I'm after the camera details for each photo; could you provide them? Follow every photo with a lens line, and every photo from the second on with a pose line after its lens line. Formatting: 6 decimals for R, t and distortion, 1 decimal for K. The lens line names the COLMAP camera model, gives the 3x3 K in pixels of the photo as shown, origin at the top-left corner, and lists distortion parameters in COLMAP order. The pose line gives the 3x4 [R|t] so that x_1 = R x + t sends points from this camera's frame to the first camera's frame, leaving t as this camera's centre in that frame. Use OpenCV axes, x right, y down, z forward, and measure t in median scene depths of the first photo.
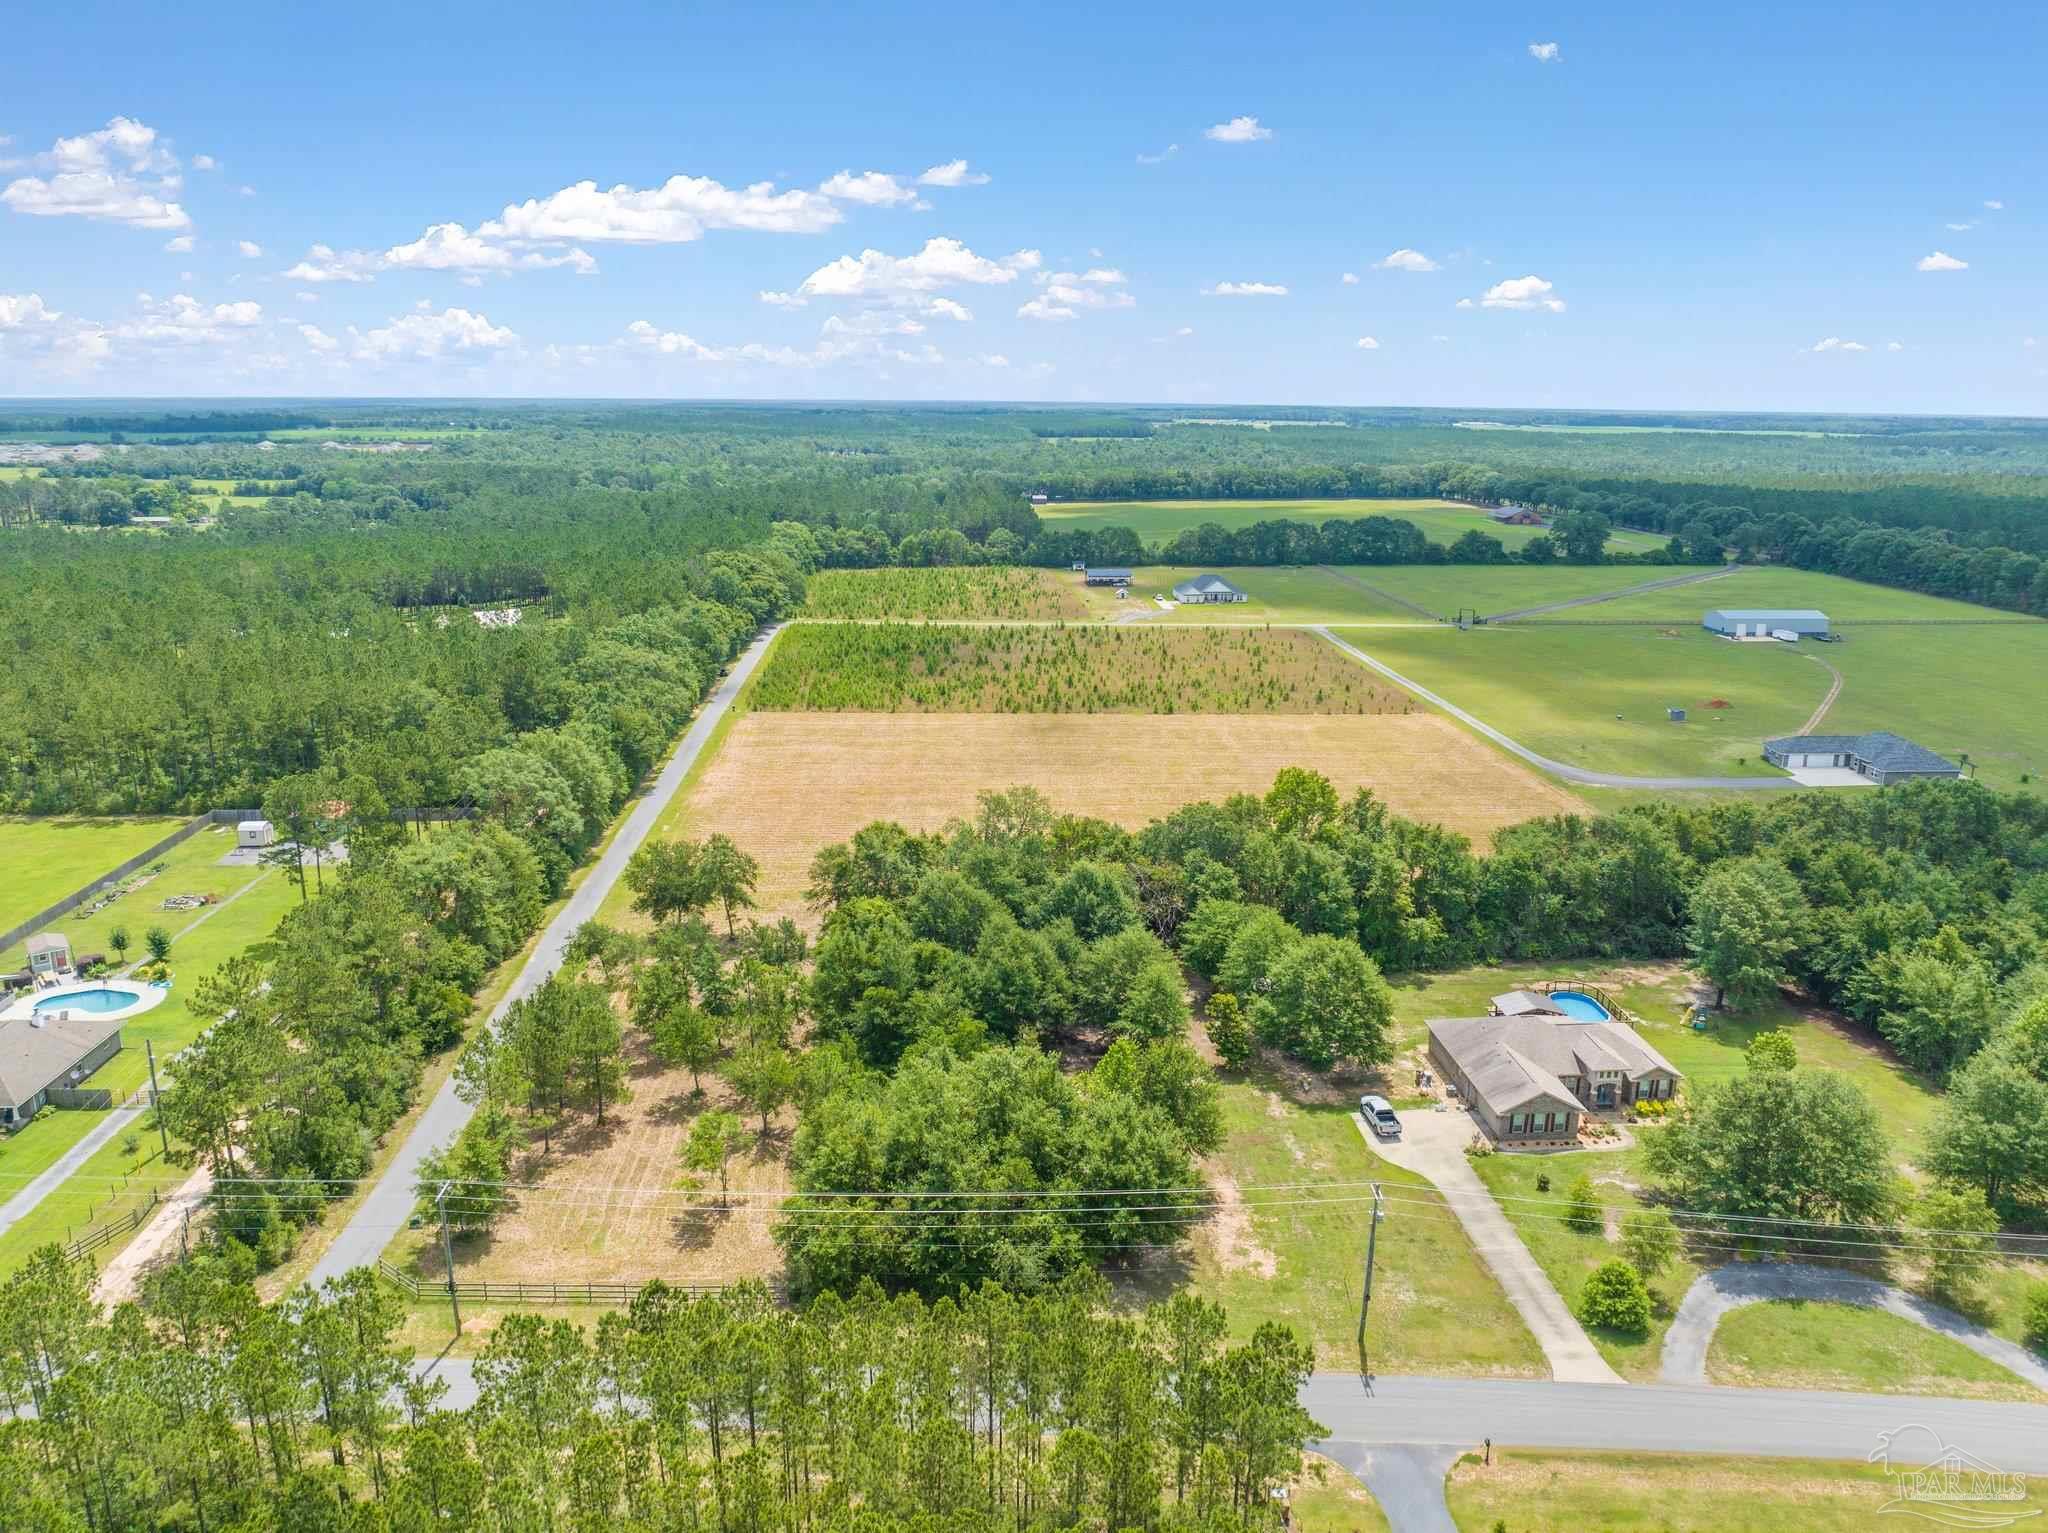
lens RADIAL K [[1435.0, 0, 1023.3], [0, 1435.0, 753.7], [0, 0, 1]] dist [-0.034052, -0.007045]
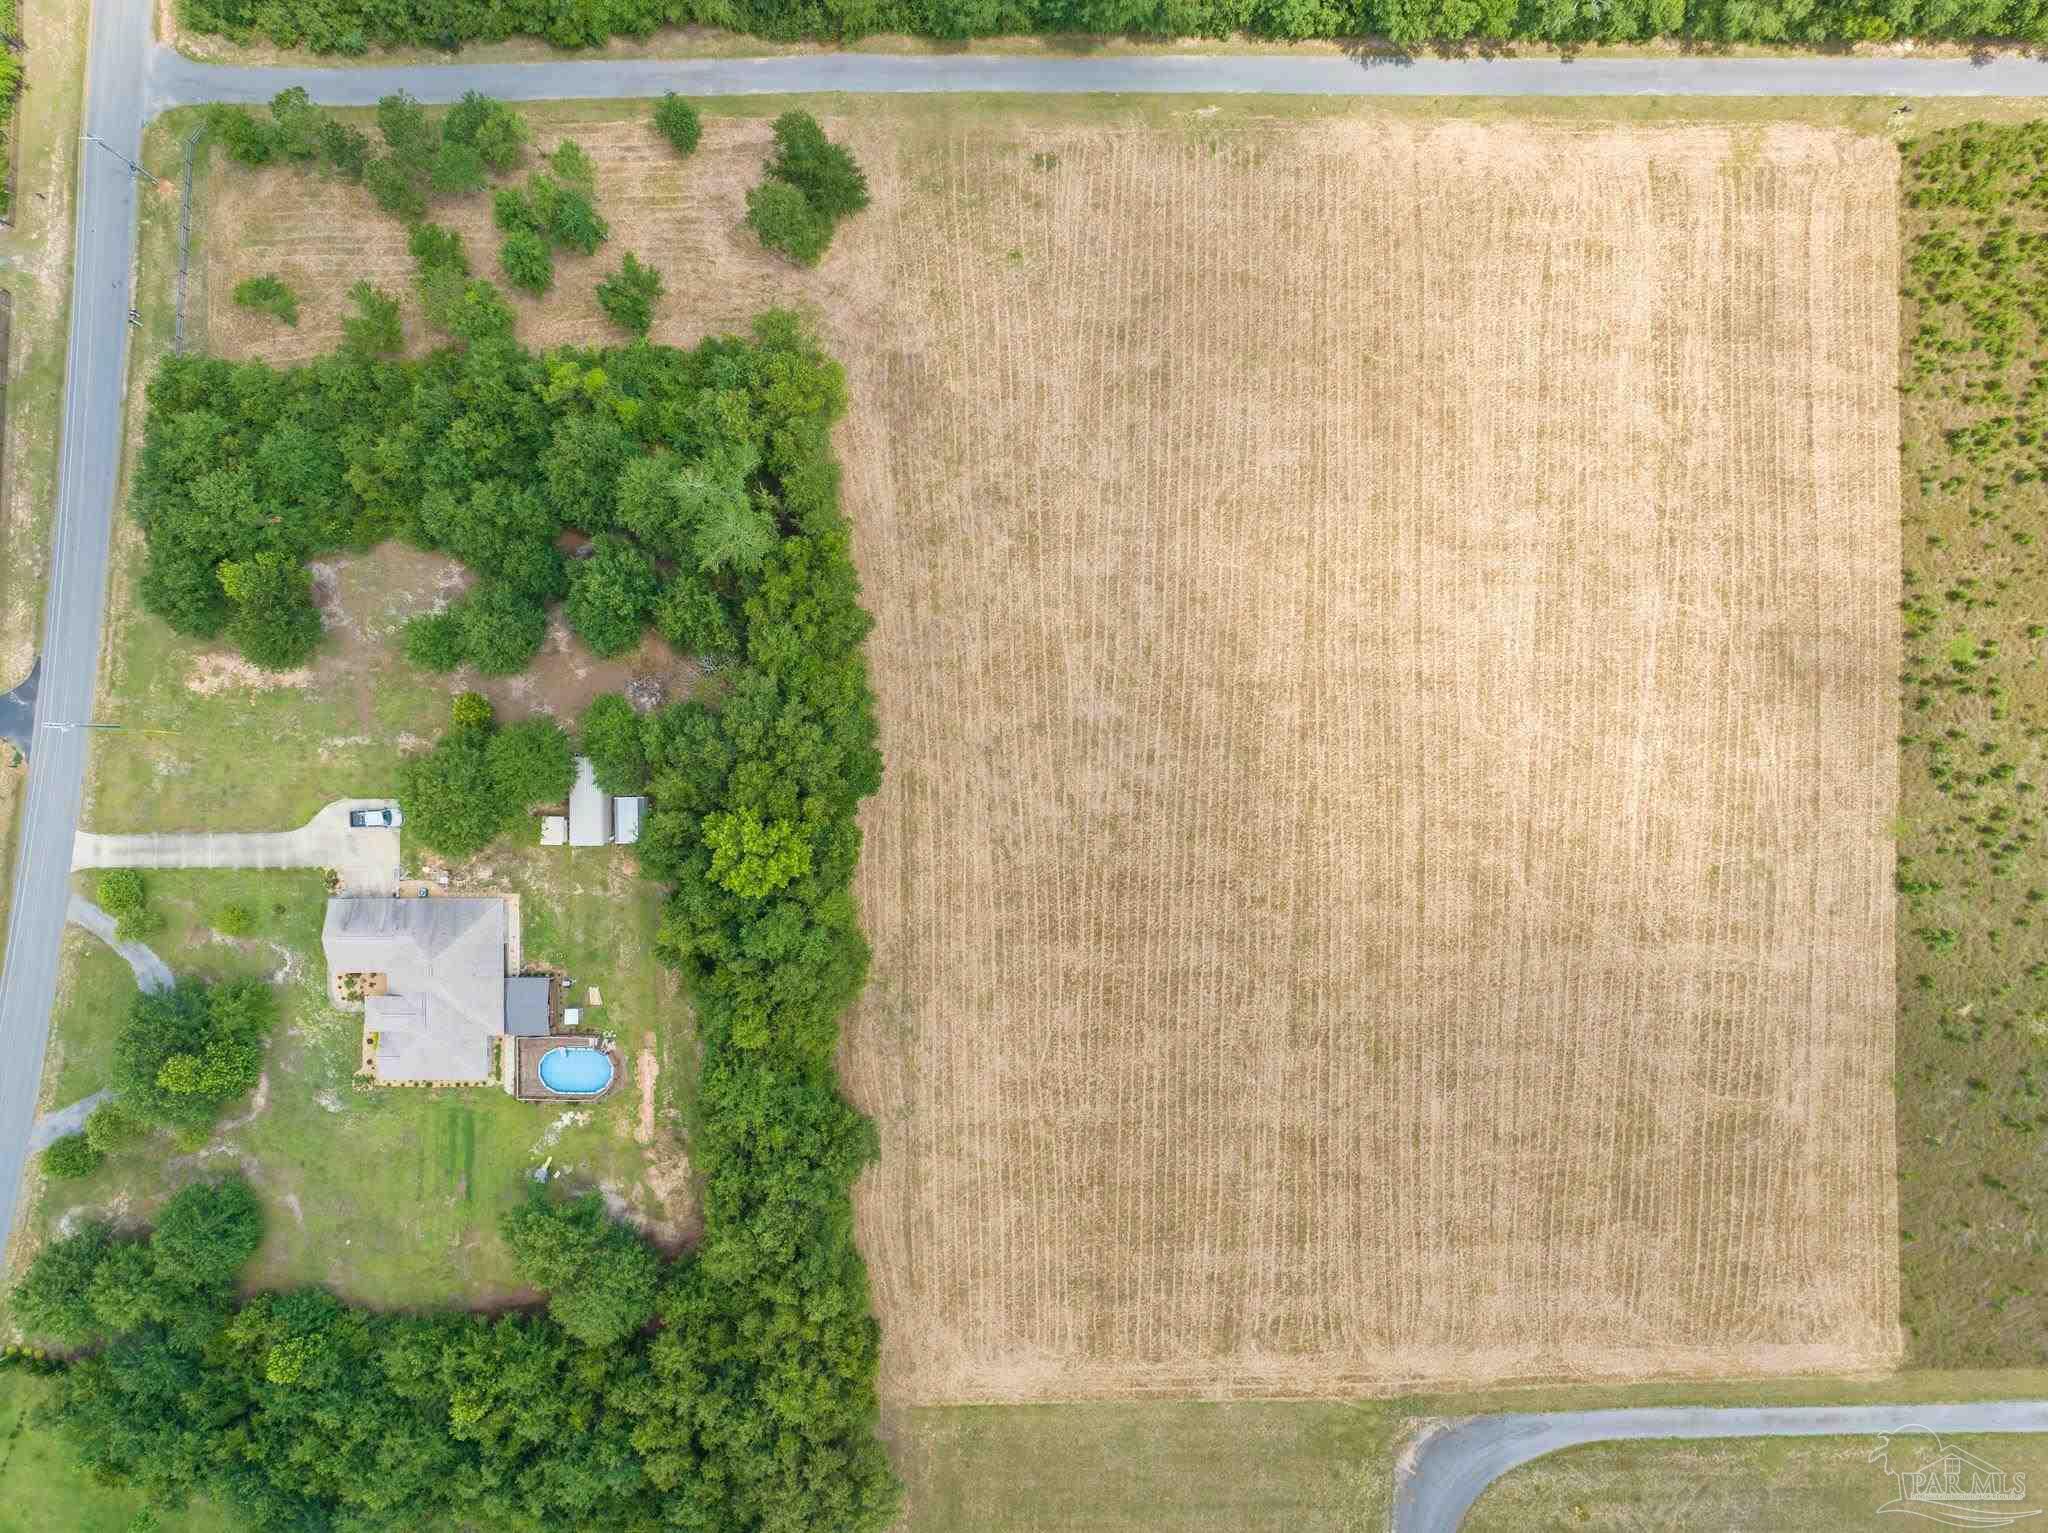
lens RADIAL K [[1435.0, 0, 1023.3], [0, 1435.0, 753.7], [0, 0, 1]] dist [-0.034052, -0.007045]
pose [[-0.053987, 0.998335, -0.020314, 0.041498], [-0.251715, 0.006081, 0.967782, -0.242861], [0.966295, 0.057361, 0.250967, 0.271576]]
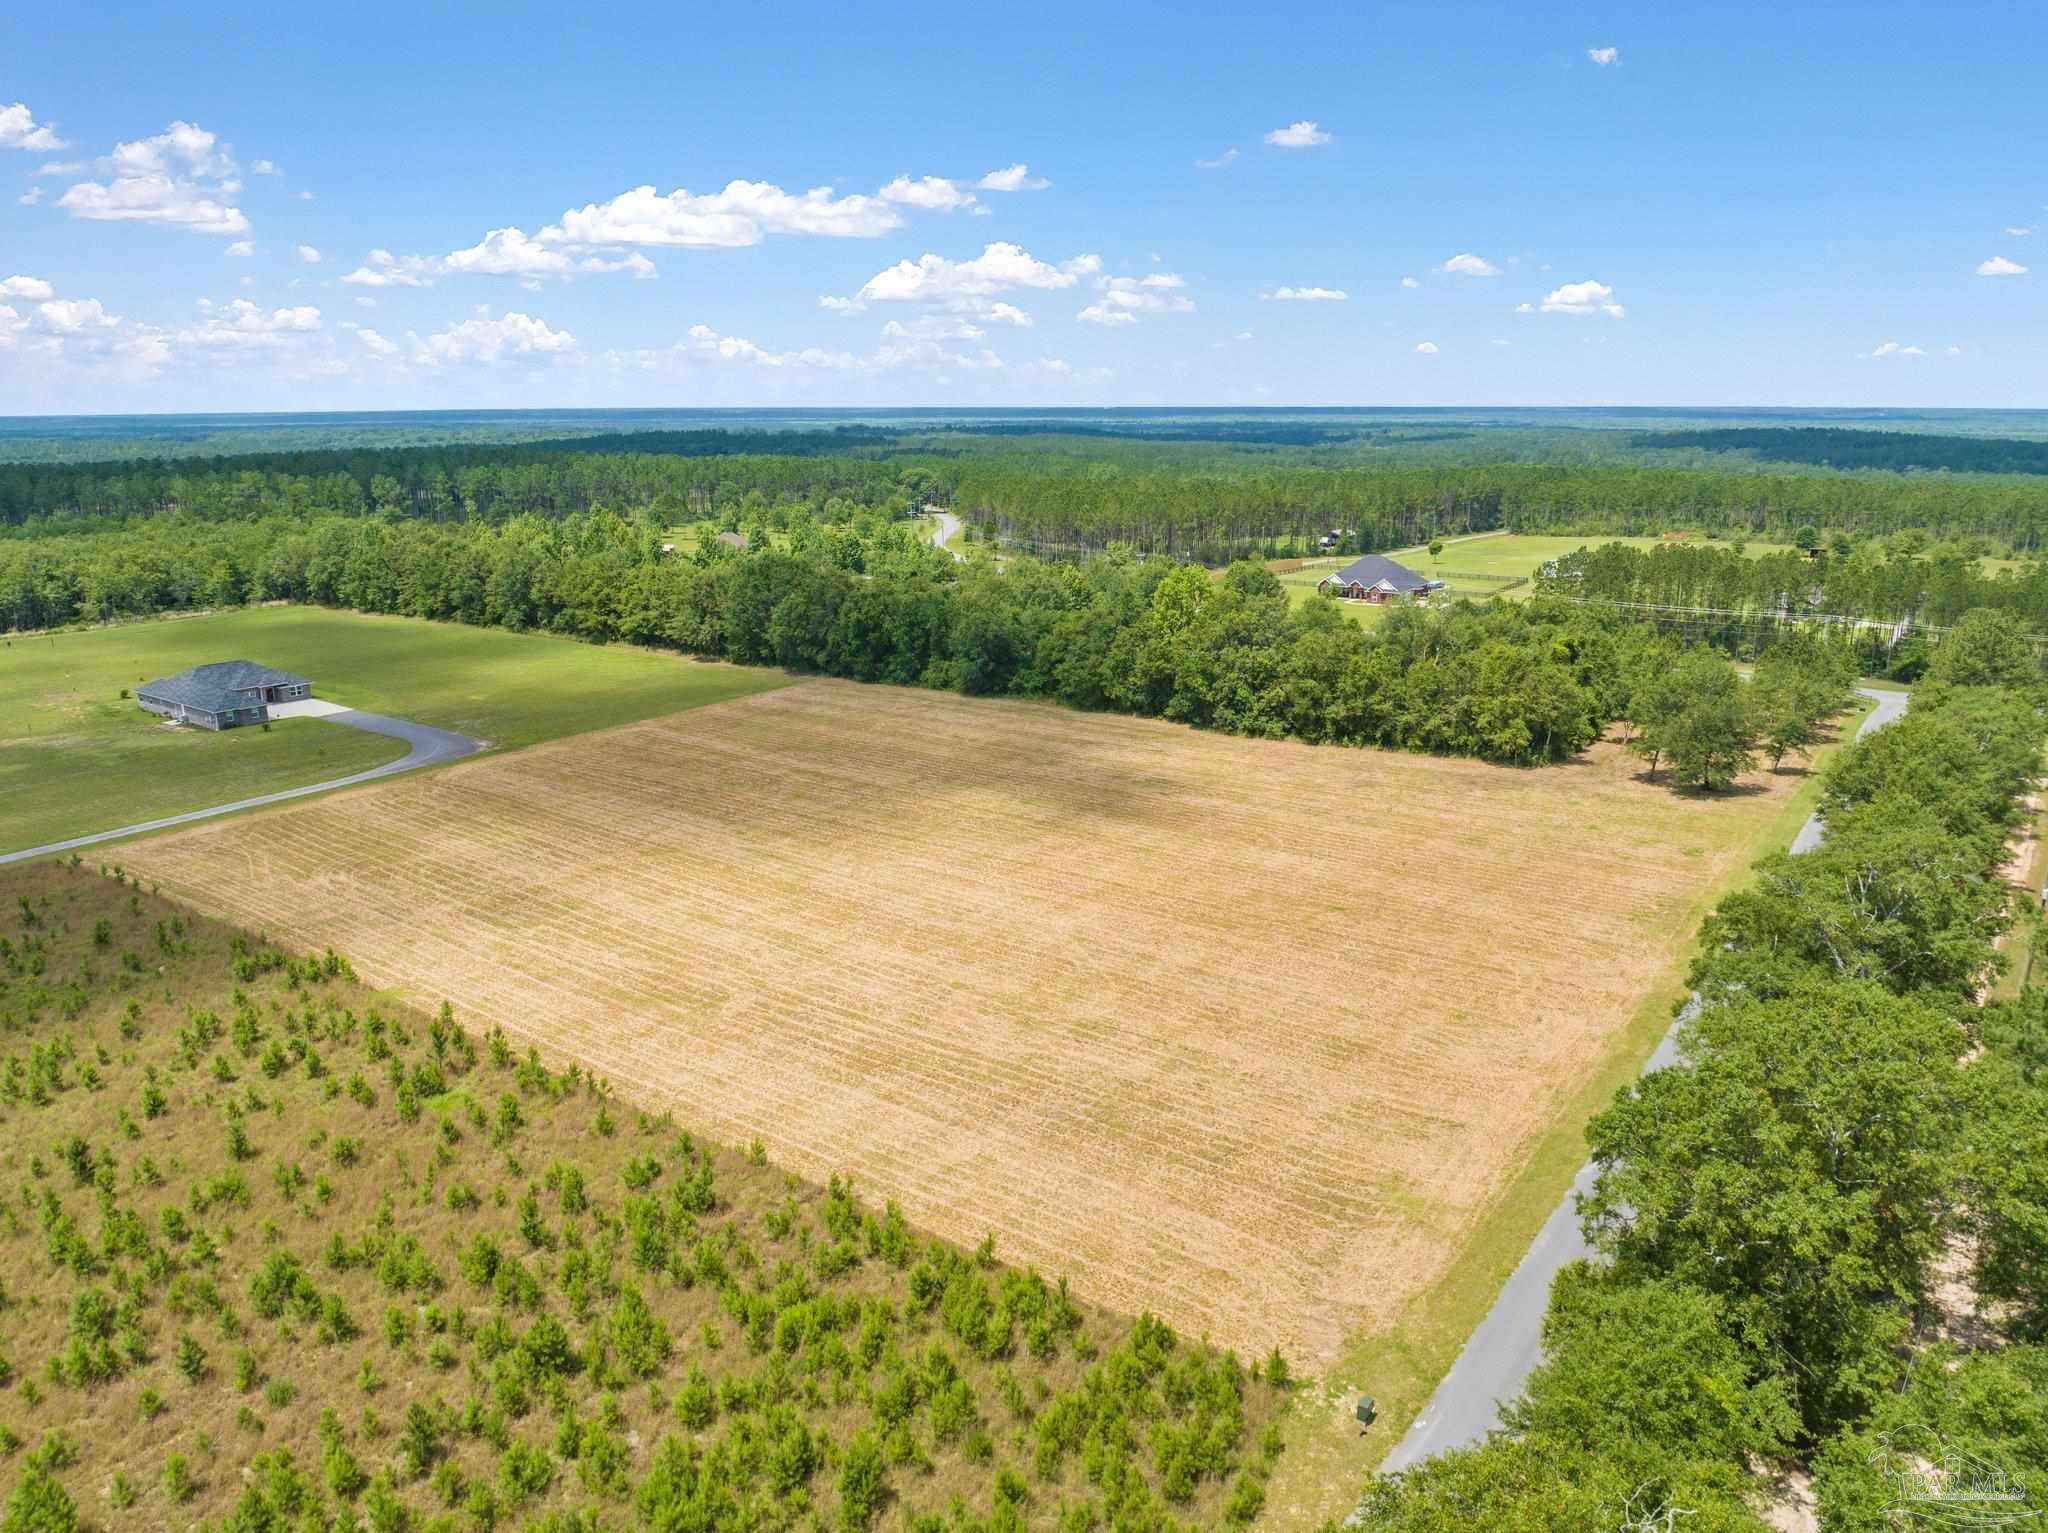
lens RADIAL K [[1435.0, 0, 1023.3], [0, 1435.0, 753.7], [0, 0, 1]] dist [-0.034052, -0.007045]
pose [[-0.774326, -0.154607, 0.613609, -0.141732], [0.151048, 0.896502, 0.416495, -0.111886], [-0.614495, 0.415187, -0.670832, 0.574319]]
